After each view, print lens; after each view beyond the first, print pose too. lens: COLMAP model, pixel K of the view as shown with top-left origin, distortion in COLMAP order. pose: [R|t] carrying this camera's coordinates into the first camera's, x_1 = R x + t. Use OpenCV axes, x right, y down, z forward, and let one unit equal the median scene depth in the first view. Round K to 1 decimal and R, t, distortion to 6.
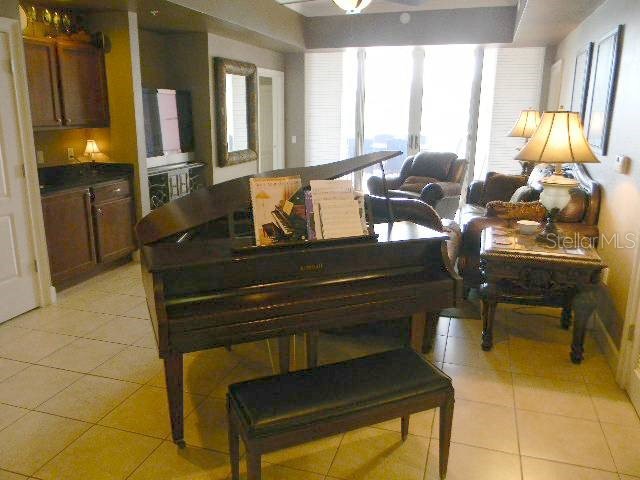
lens RADIAL K [[516.3, 0, 320.0], [0, 516.3, 240.0], [0, 0, 1]] dist [-0.010684, -0.002281]
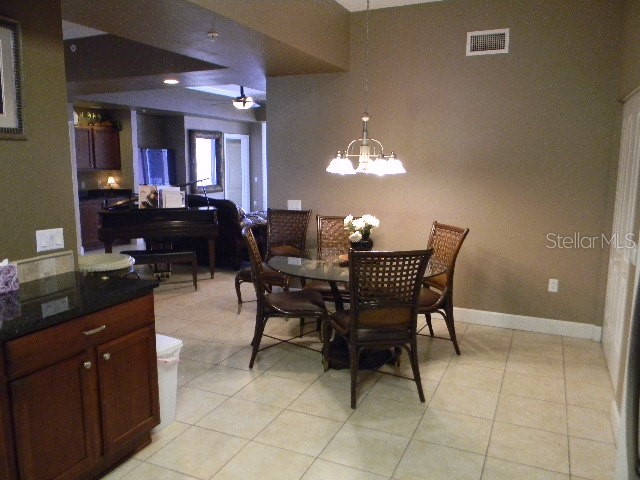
lens RADIAL K [[516.3, 0, 320.0], [0, 516.3, 240.0], [0, 0, 1]] dist [-0.010684, -0.002281]
pose [[0.993394, 0.015525, -0.113697, 0.544852], [-0.025548, 0.995860, -0.087240, 0.184758], [0.111872, 0.089568, 0.989678, -0.769101]]
